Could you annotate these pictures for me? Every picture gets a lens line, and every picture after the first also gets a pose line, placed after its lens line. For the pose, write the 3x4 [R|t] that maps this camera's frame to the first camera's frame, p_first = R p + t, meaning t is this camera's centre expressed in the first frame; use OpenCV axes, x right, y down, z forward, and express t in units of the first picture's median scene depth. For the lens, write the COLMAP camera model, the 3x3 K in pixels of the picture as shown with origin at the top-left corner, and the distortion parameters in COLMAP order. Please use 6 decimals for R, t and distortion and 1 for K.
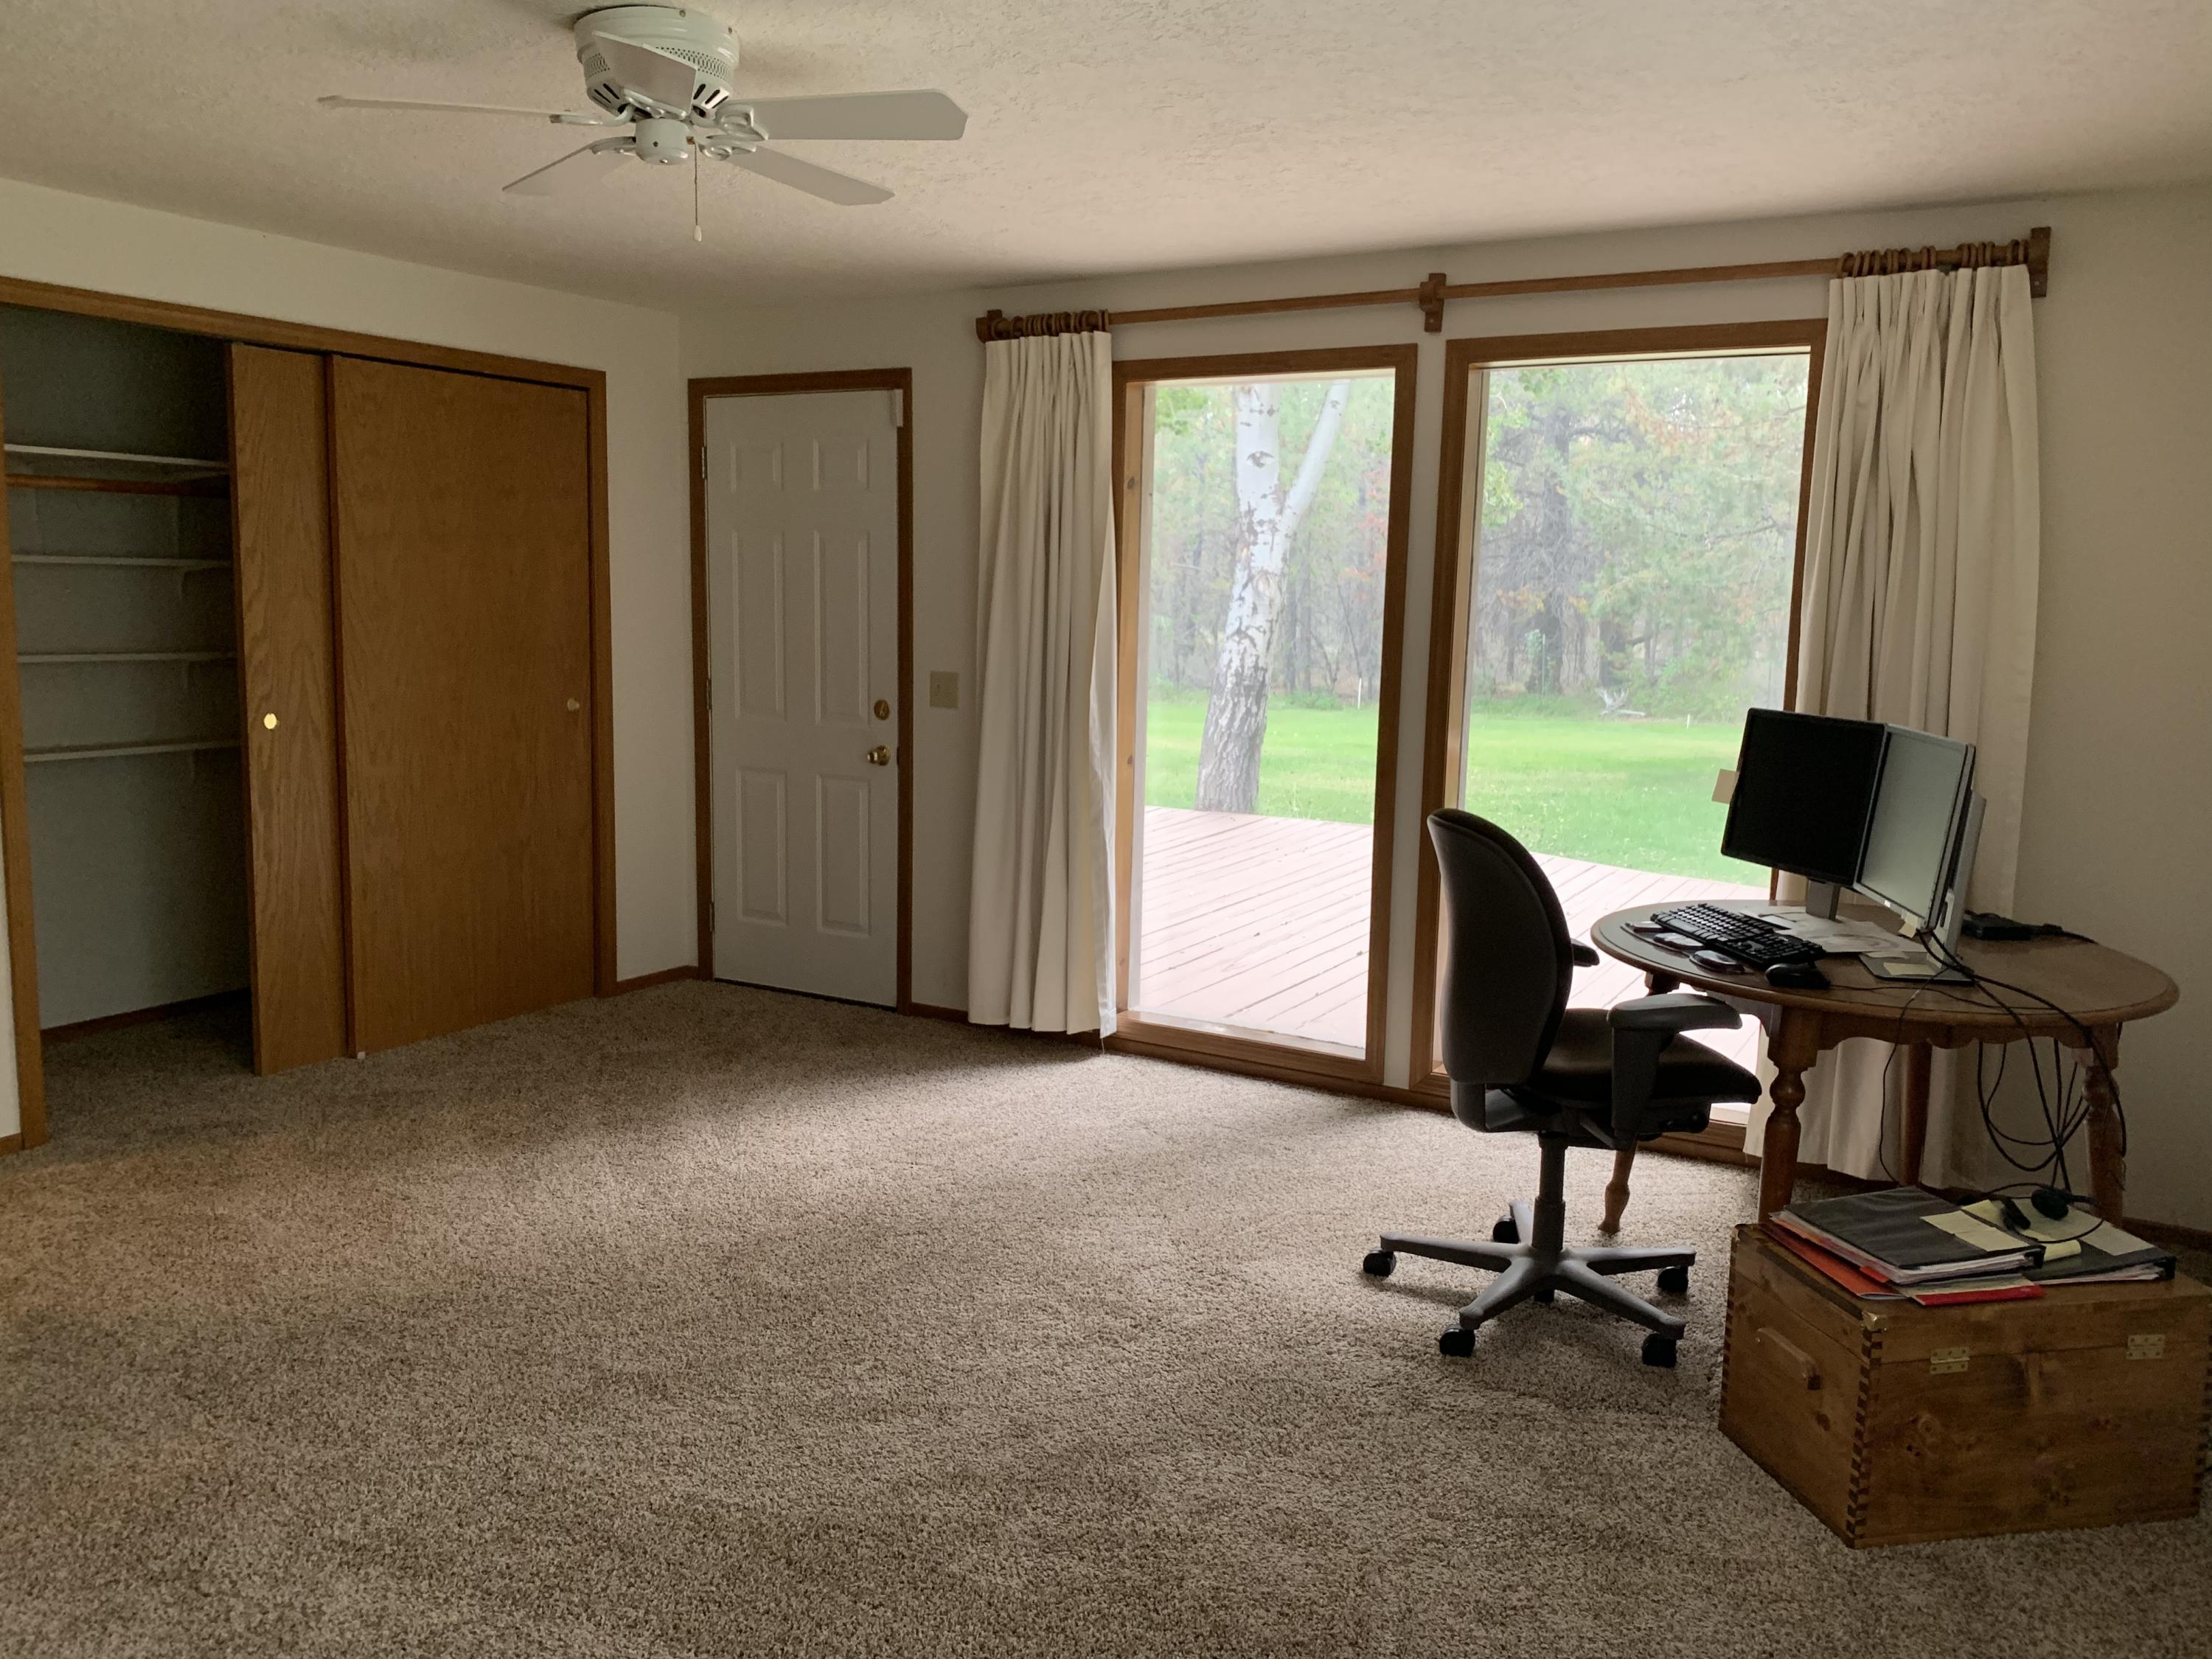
lens RADIAL K [[1692.2, 0, 1103.4], [0, 1692.2, 833.0], [0, 0, 1]] dist [0.028076, -0.036779]
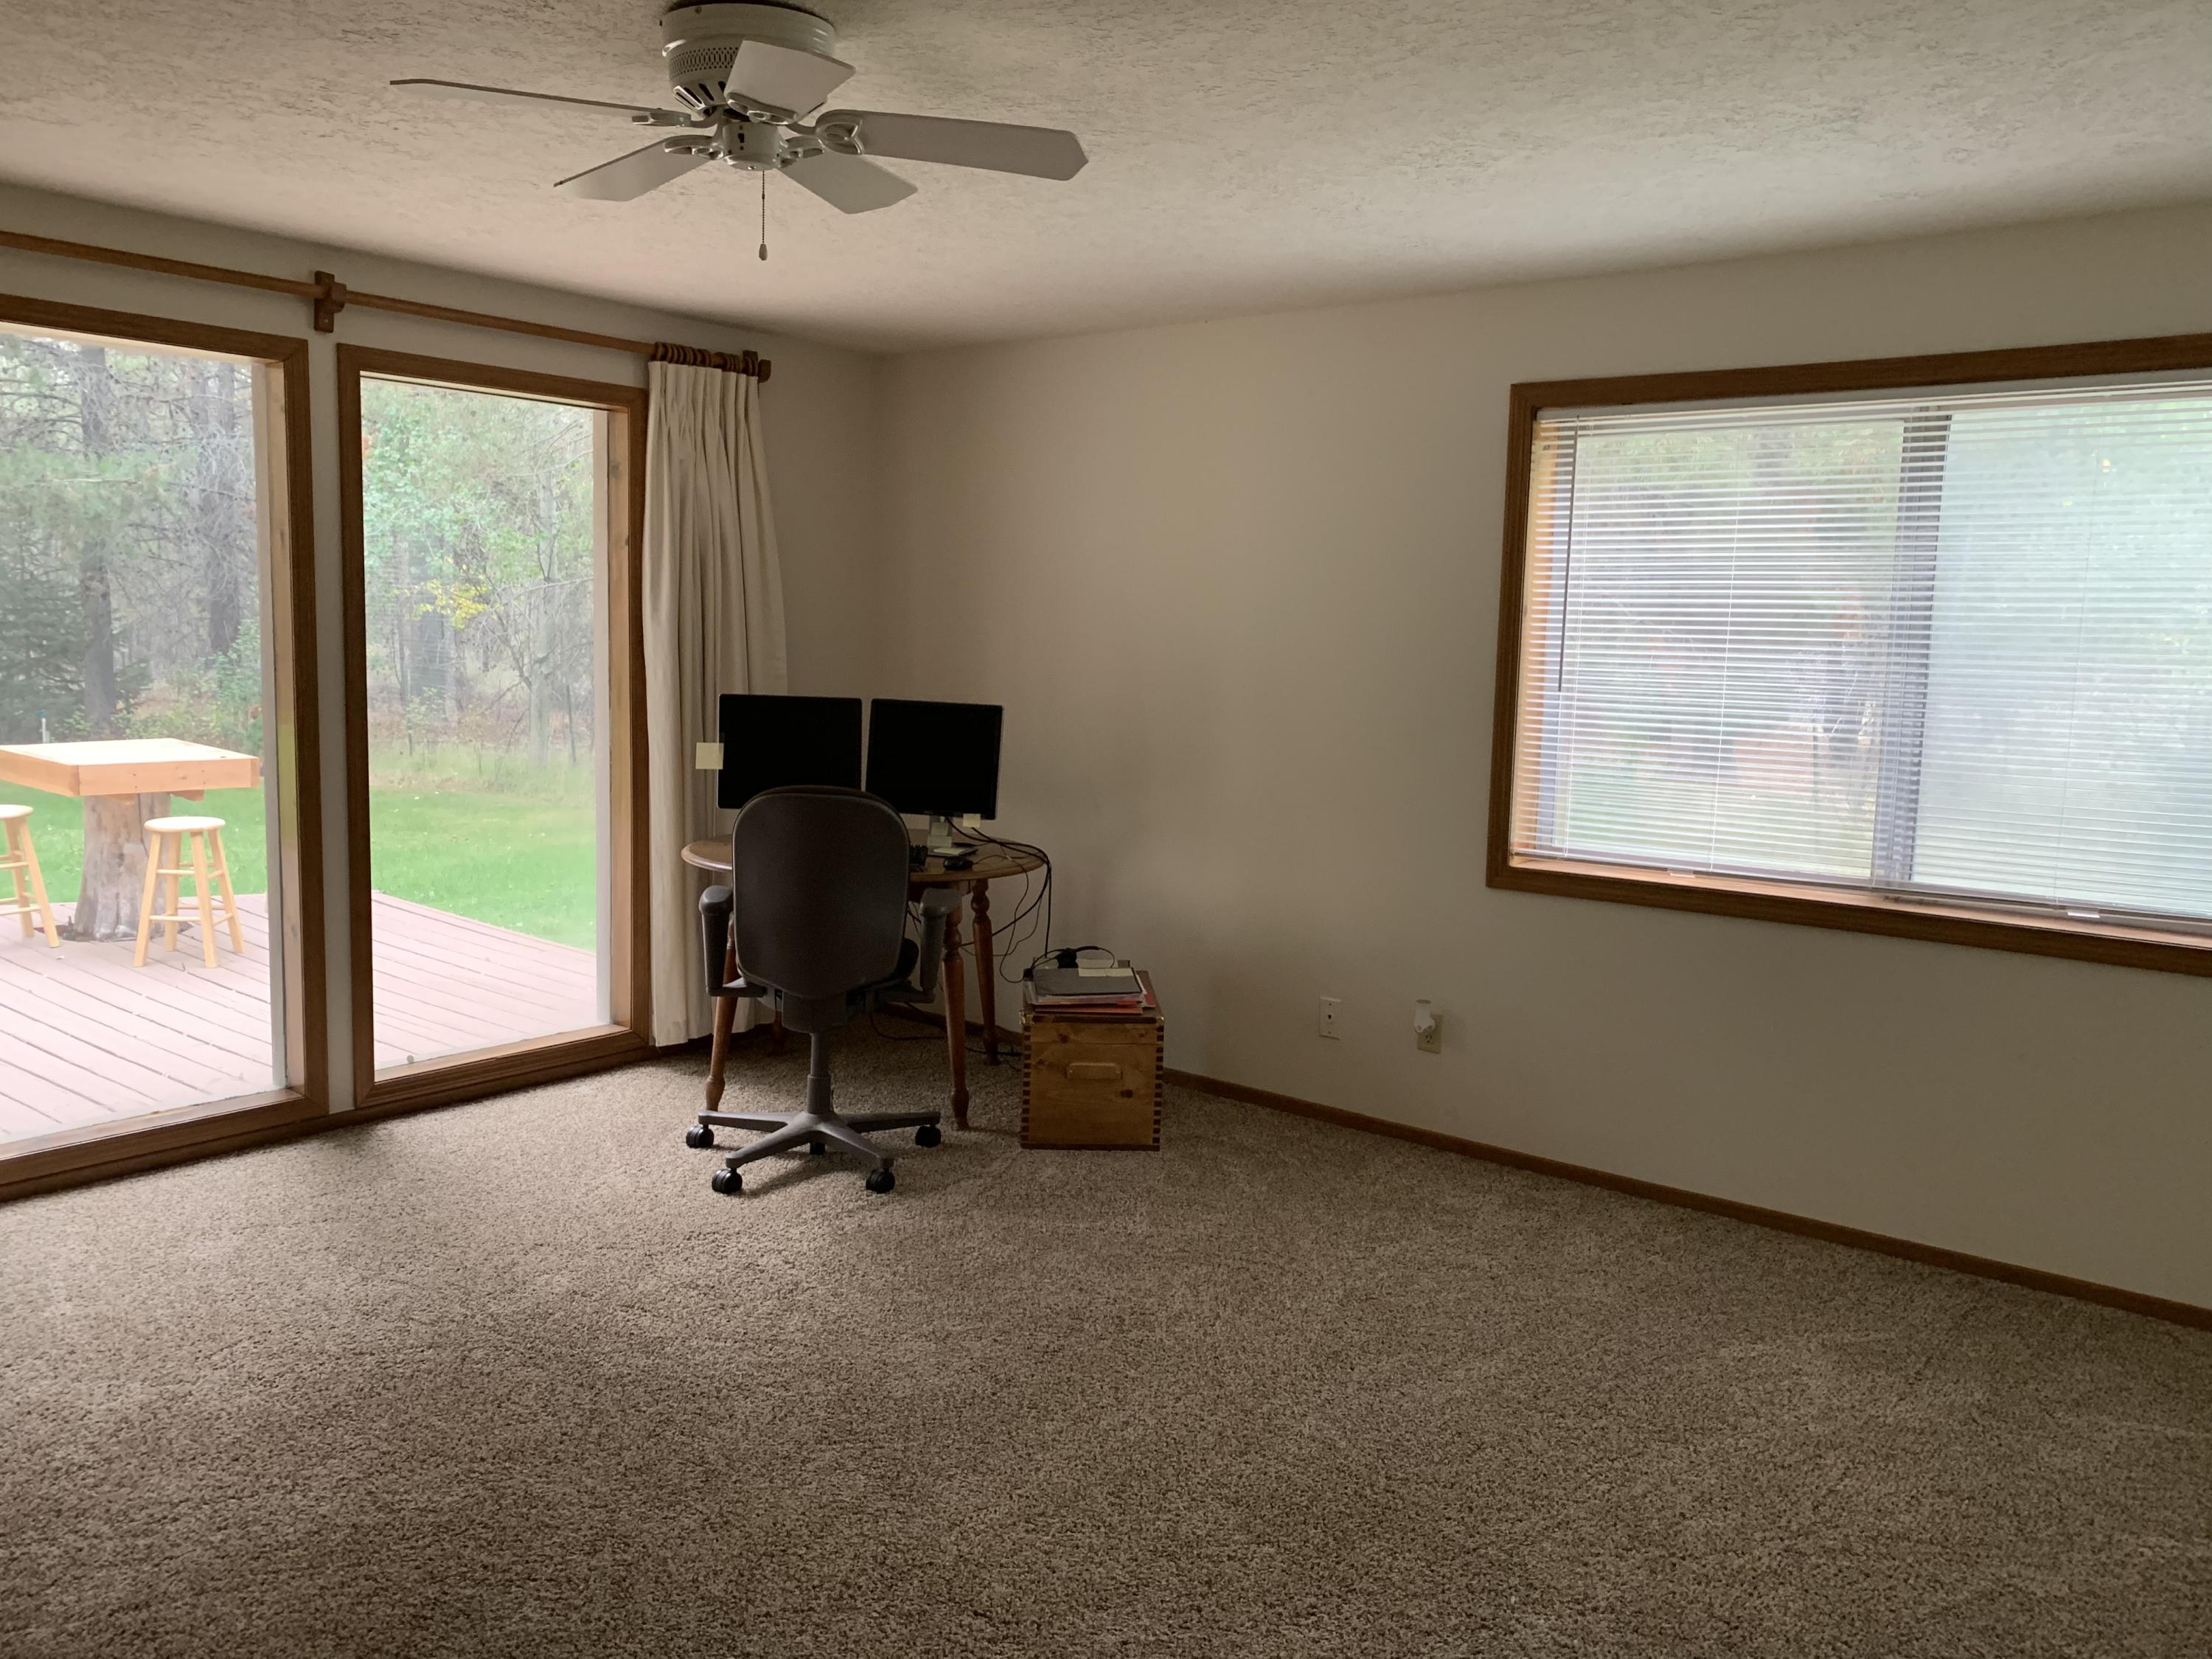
lens RADIAL K [[1692.2, 0, 1102.3], [0, 1692.2, 820.6], [0, 0, 1]] dist [0.028076, -0.036779]
pose [[0.147670, -0.134215, 0.979888, -0.736995], [0.121573, 0.985699, 0.116690, -0.078513], [-0.981536, 0.101897, 0.161875, 0.432977]]
